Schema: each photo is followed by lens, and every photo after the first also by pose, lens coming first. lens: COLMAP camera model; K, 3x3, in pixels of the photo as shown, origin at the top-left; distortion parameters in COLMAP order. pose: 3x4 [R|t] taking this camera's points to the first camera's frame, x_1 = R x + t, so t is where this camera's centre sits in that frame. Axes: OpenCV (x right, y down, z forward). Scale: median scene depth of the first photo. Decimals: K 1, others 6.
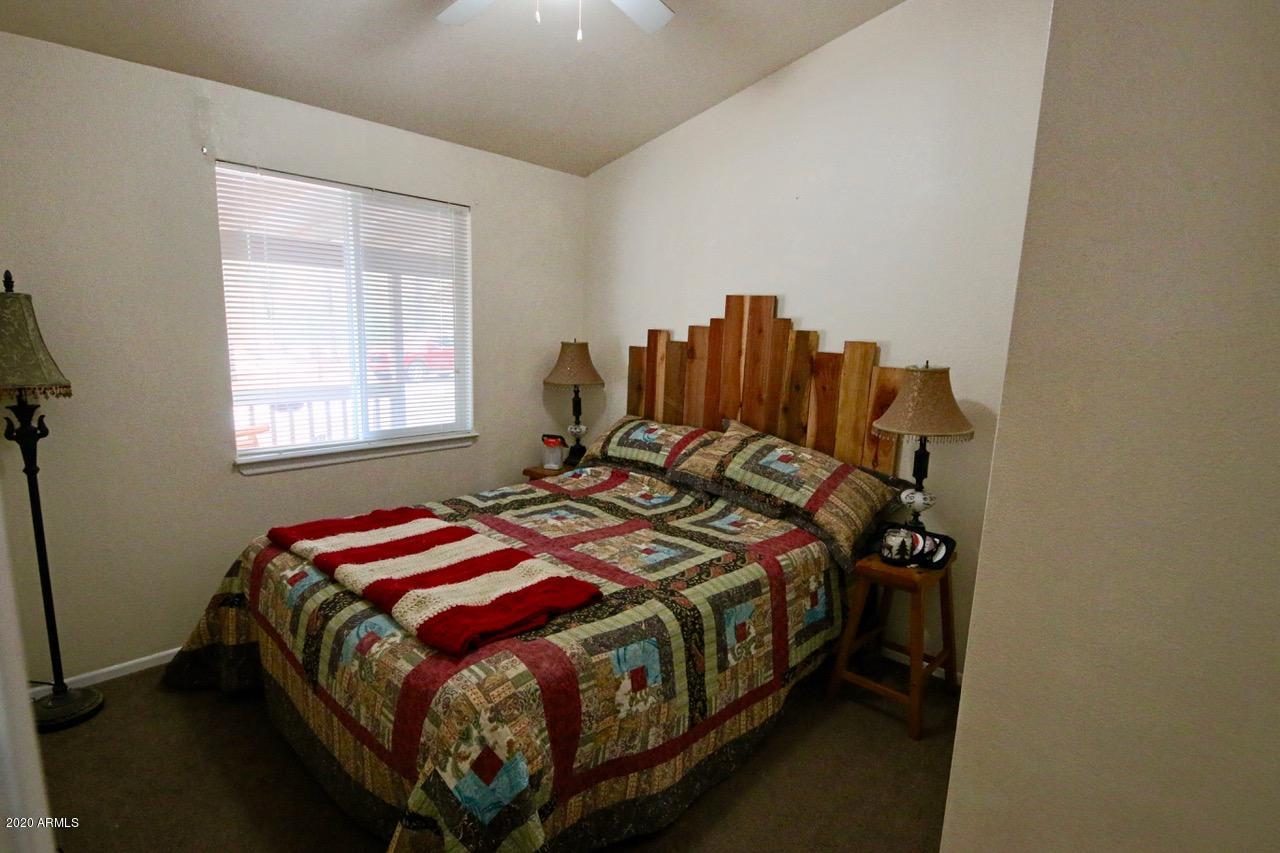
lens RADIAL K [[637.9, 0, 637.6], [0, 637.9, 440.9], [0, 0, 1]] dist [0.045499, -0.038965]
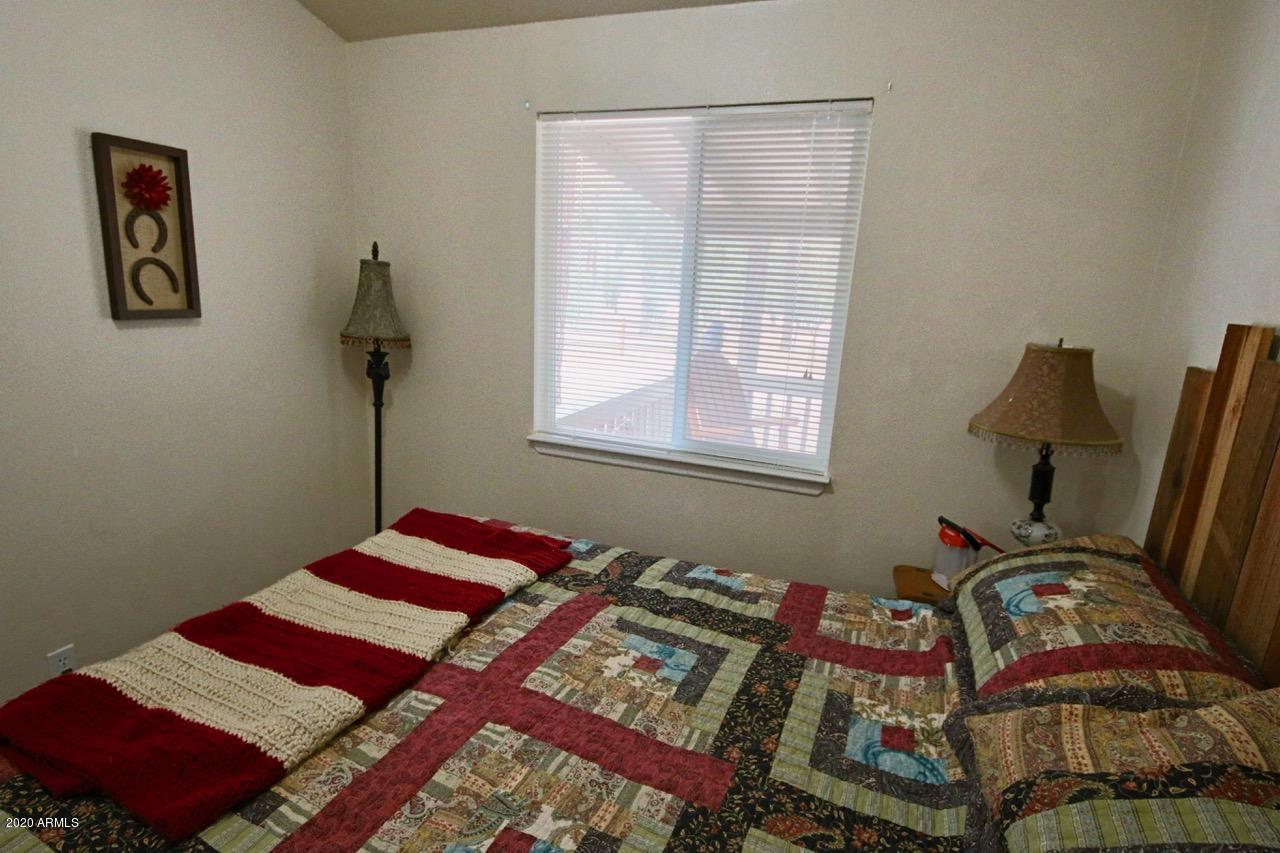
lens RADIAL K [[637.9, 0, 637.6], [0, 637.9, 440.9], [0, 0, 1]] dist [0.045499, -0.038965]
pose [[0.375501, 0.200905, -0.904785, 0.291739], [-0.206762, 0.969779, 0.129528, -0.113274], [0.903465, 0.138437, 0.405692, 0.715996]]
